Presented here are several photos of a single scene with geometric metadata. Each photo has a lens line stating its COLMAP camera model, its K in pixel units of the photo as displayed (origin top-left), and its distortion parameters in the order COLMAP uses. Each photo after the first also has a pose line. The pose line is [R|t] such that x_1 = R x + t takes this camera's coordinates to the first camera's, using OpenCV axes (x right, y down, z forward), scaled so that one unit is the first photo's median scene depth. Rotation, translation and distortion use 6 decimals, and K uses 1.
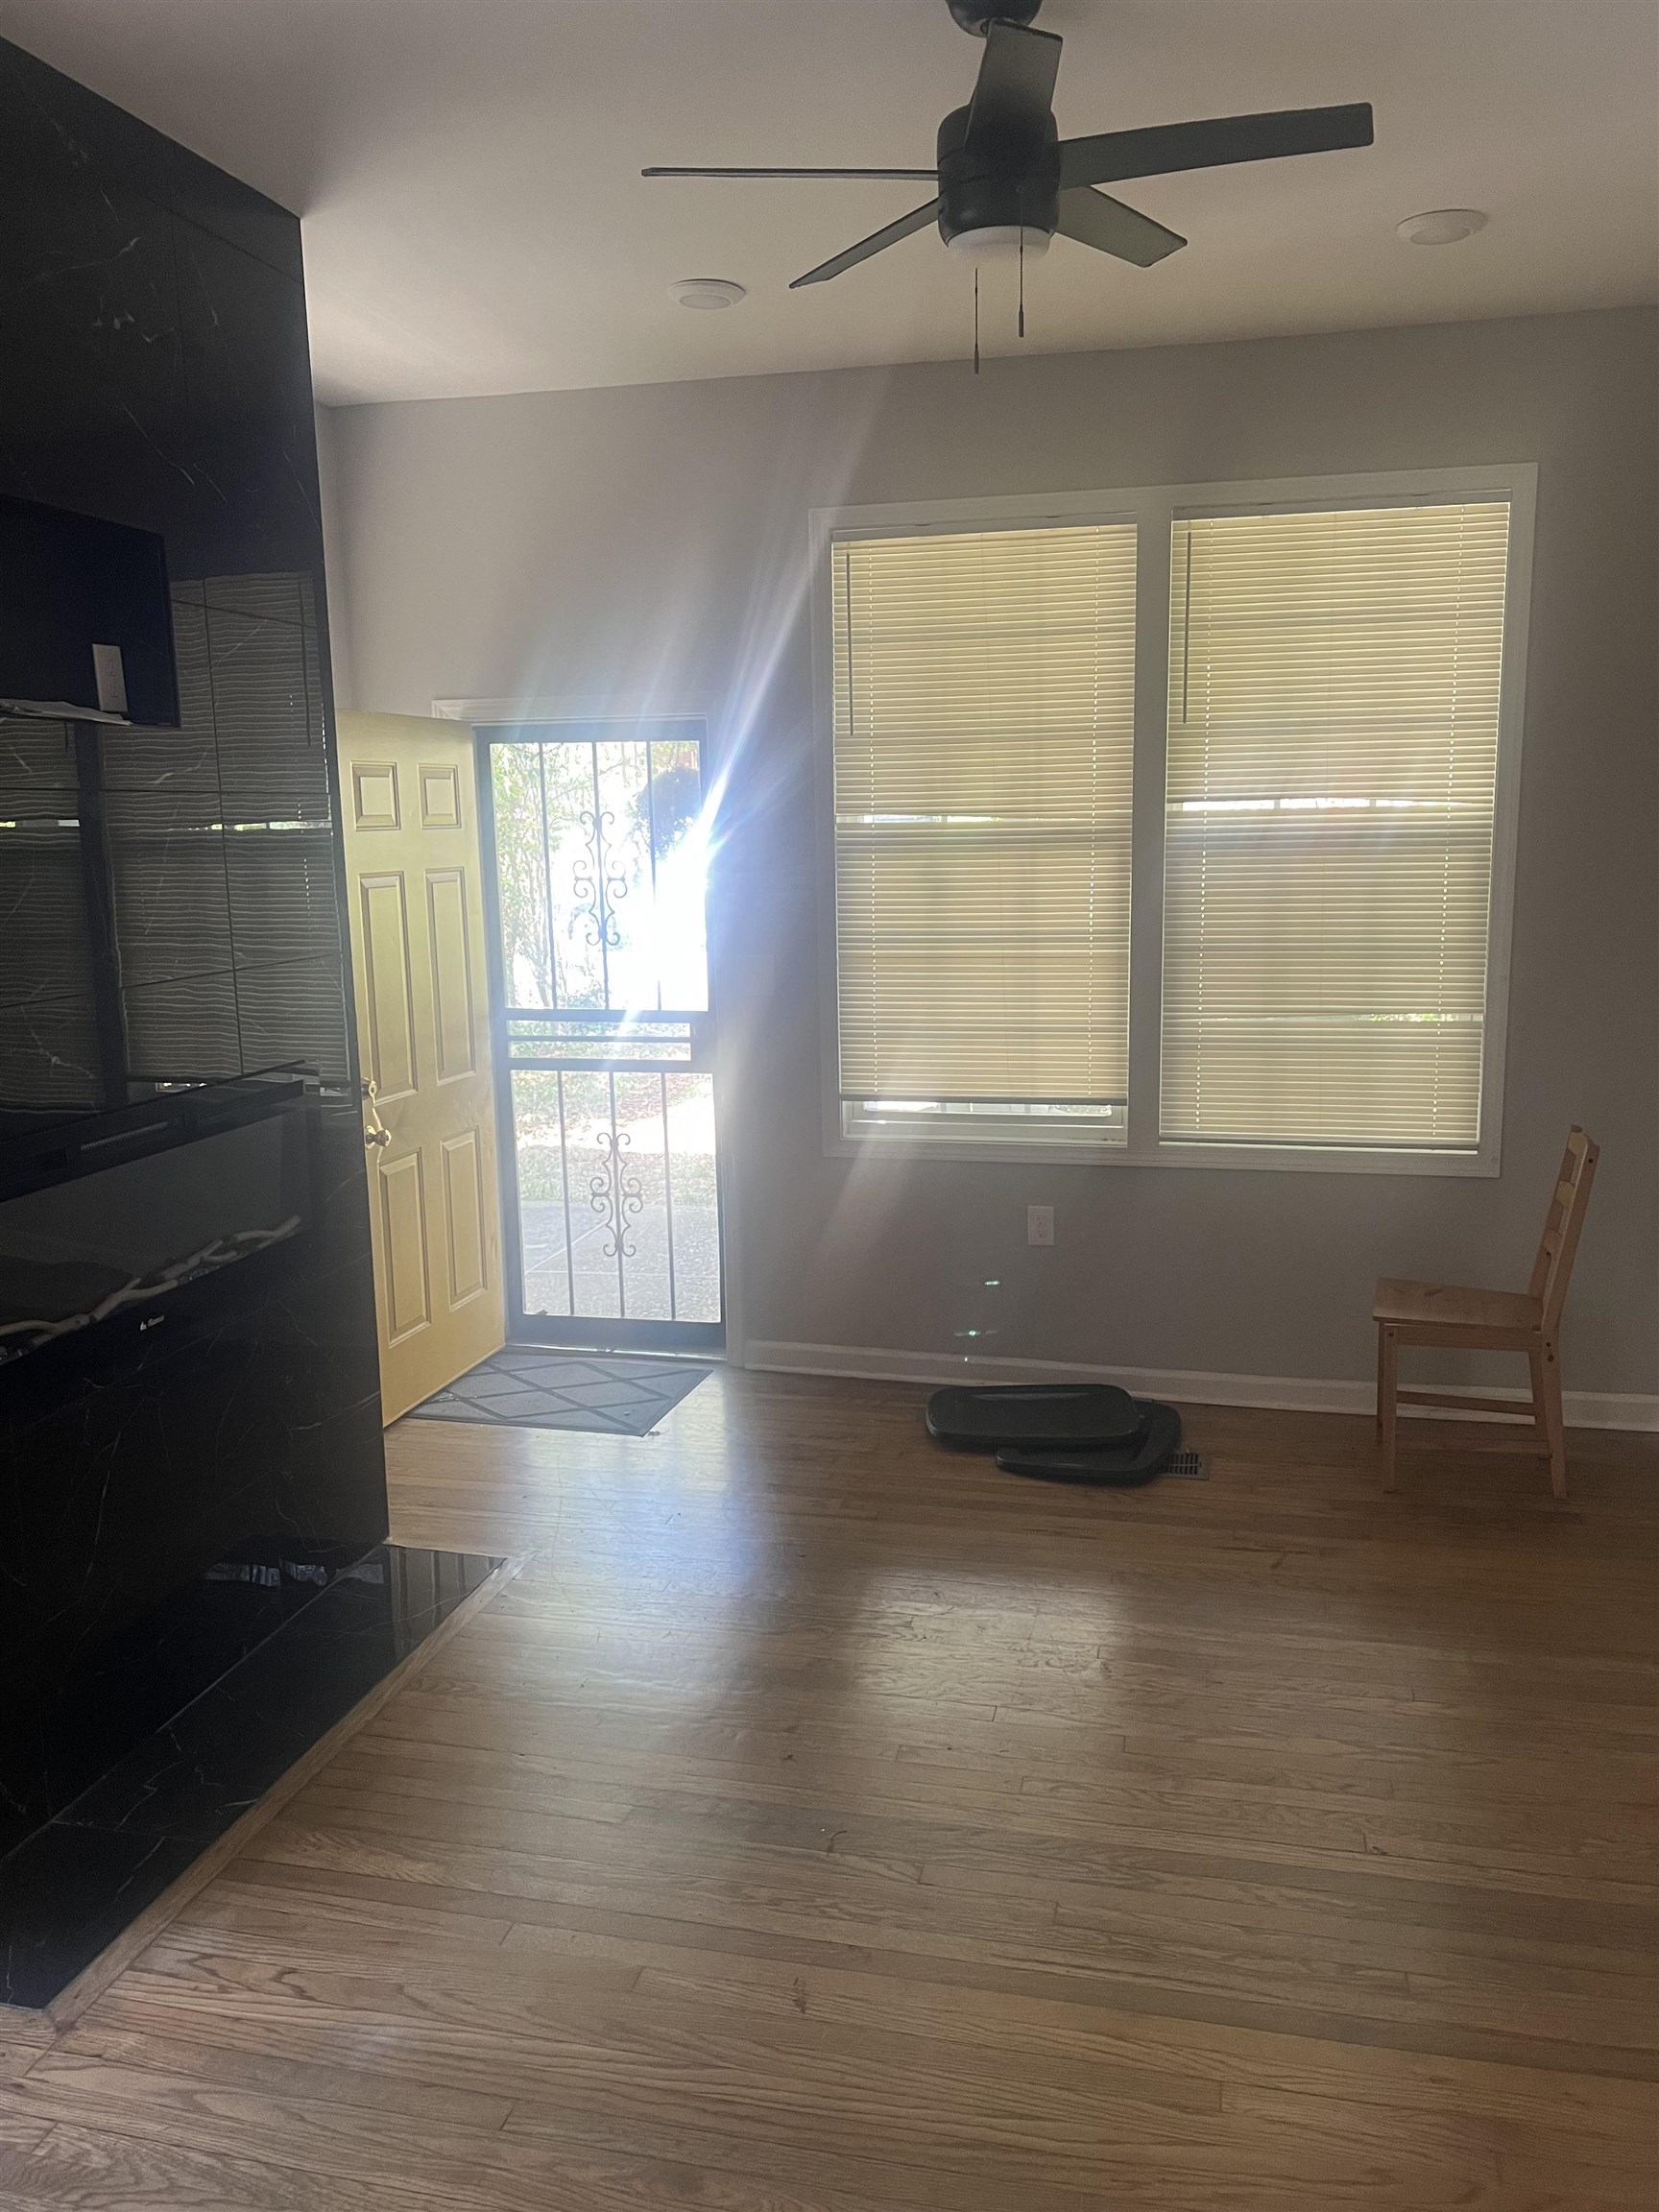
lens RADIAL K [[1677.7, 0, 828.7], [0, 1677.7, 1113.9], [0, 0, 1]] dist [0.056445, -0.068105]
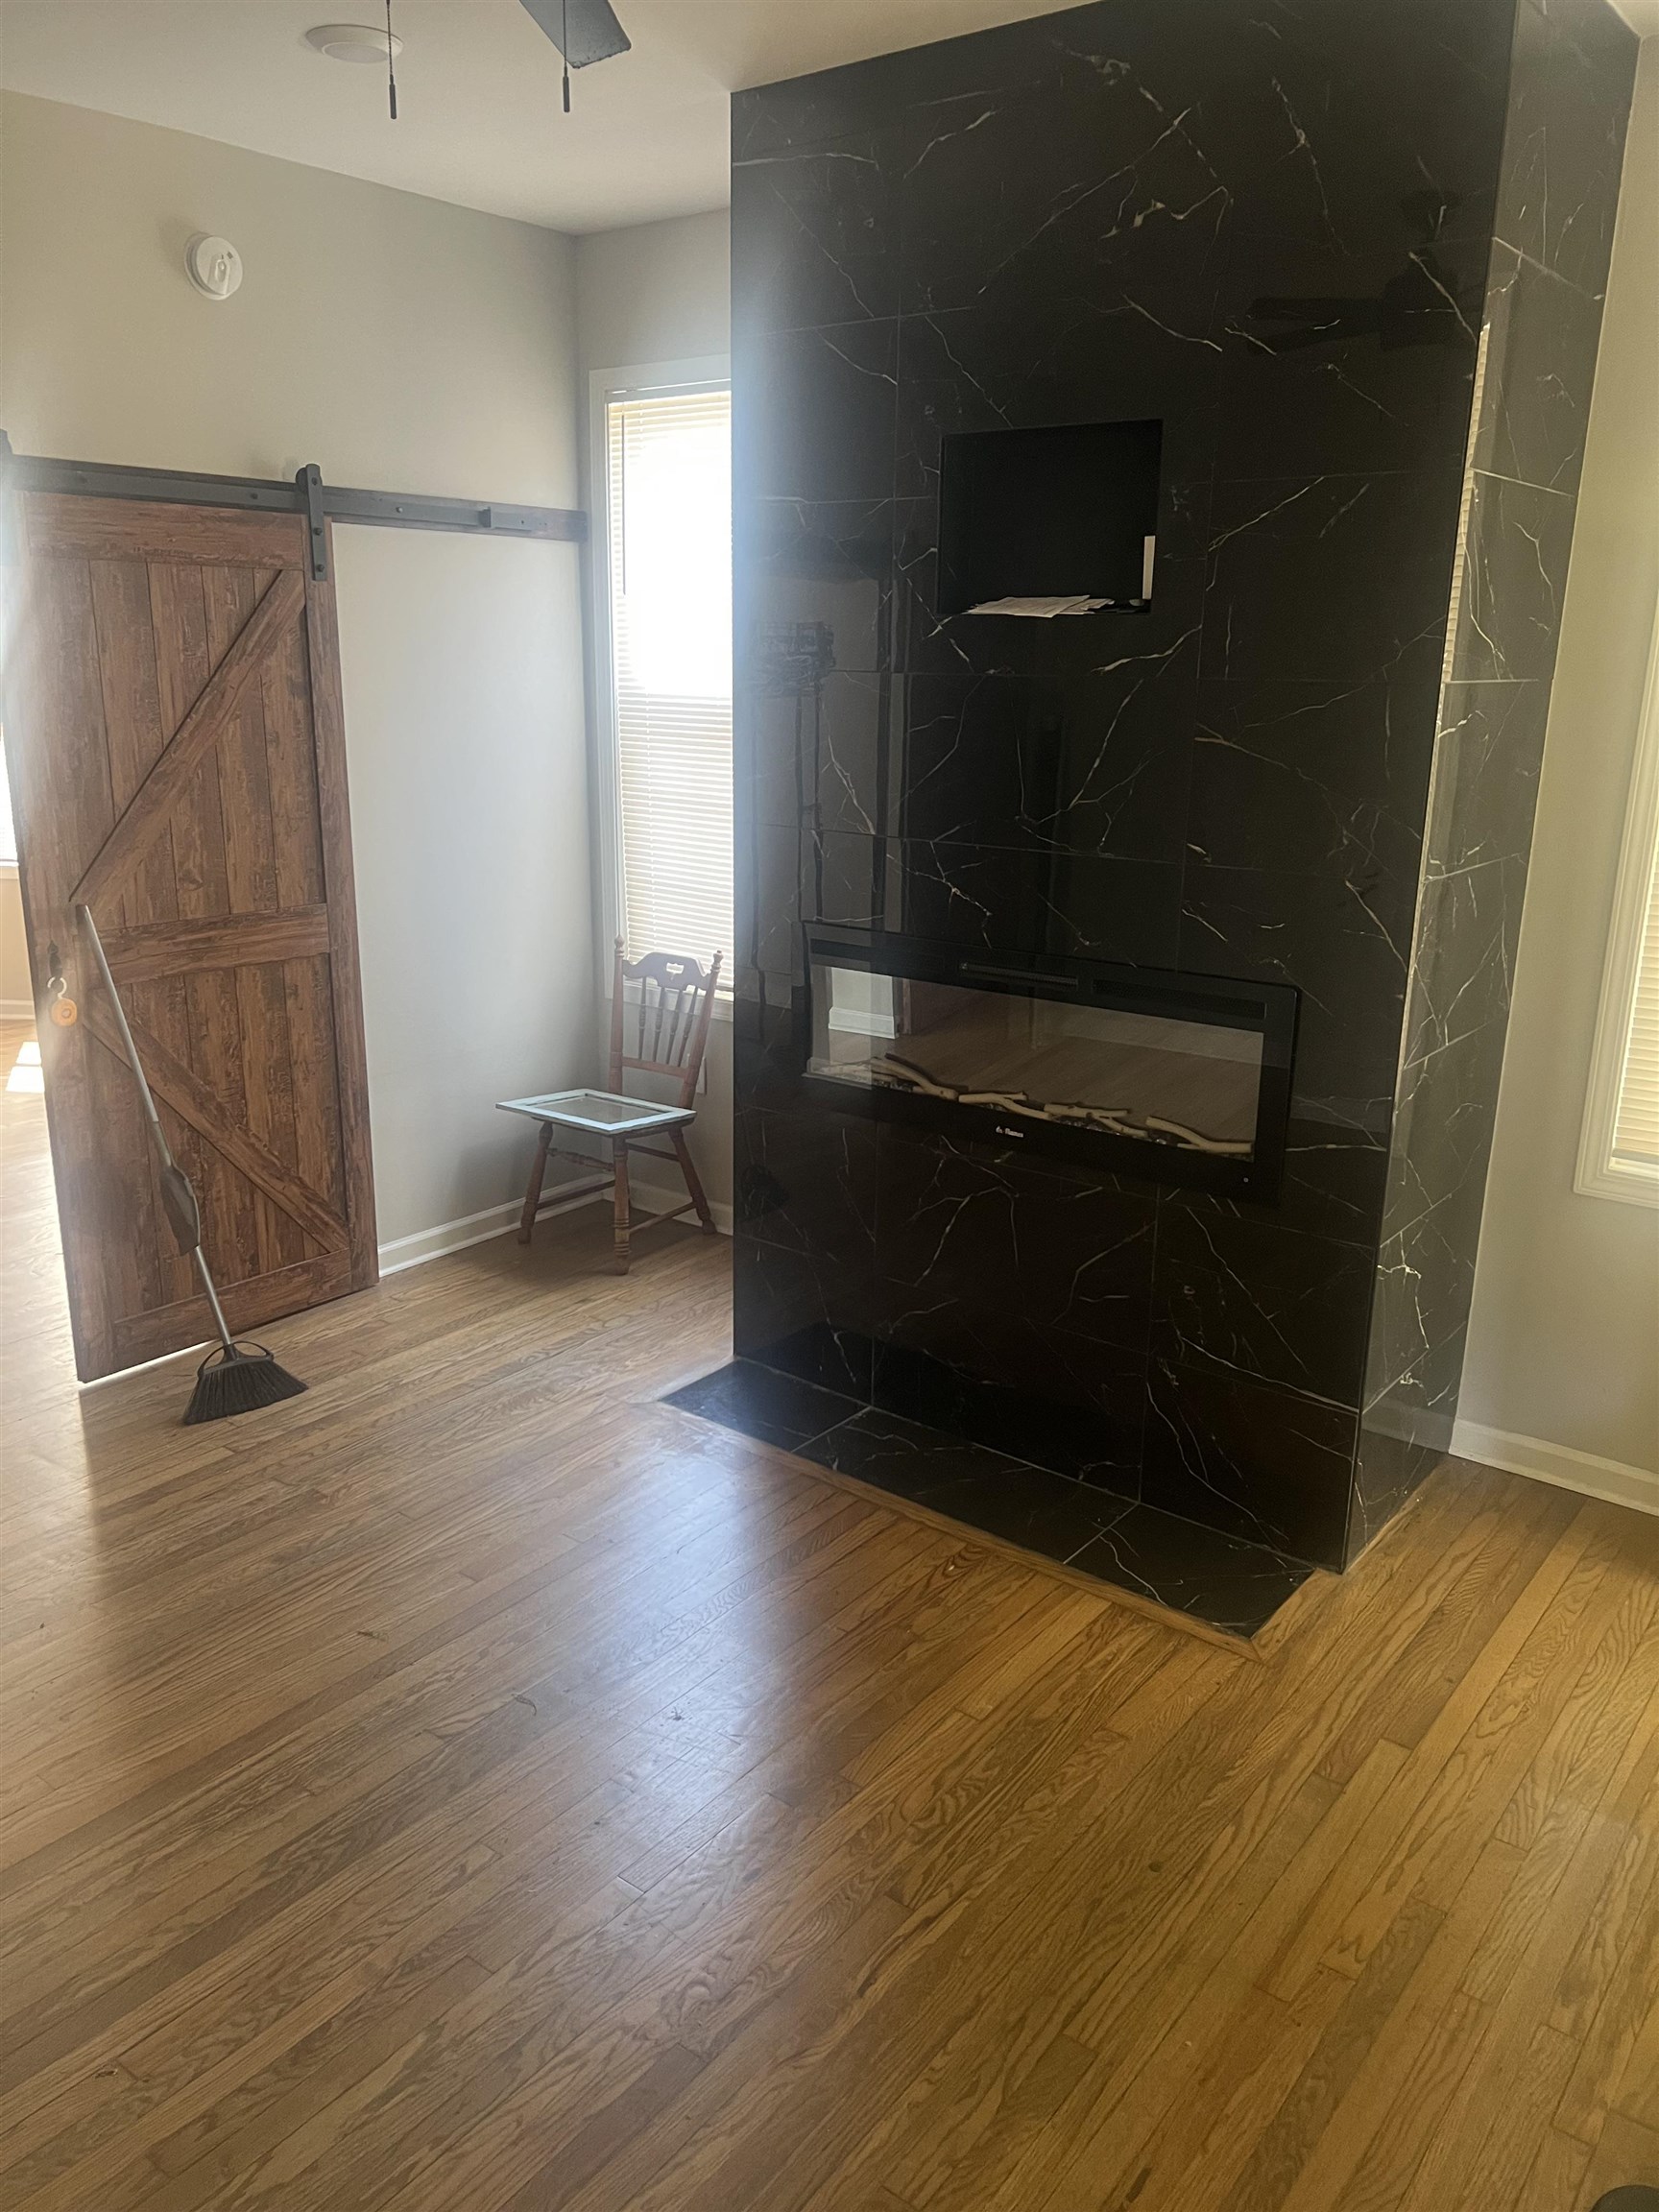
lens RADIAL K [[1677.7, 0, 828.7], [0, 1677.7, 1113.9], [0, 0, 1]] dist [0.056445, -0.068105]
pose [[-0.416444, 0.256117, -0.872341, 0.717964], [-0.161986, 0.923246, 0.348393, -0.295430], [0.894615, 0.286393, -0.342993, 1.362681]]
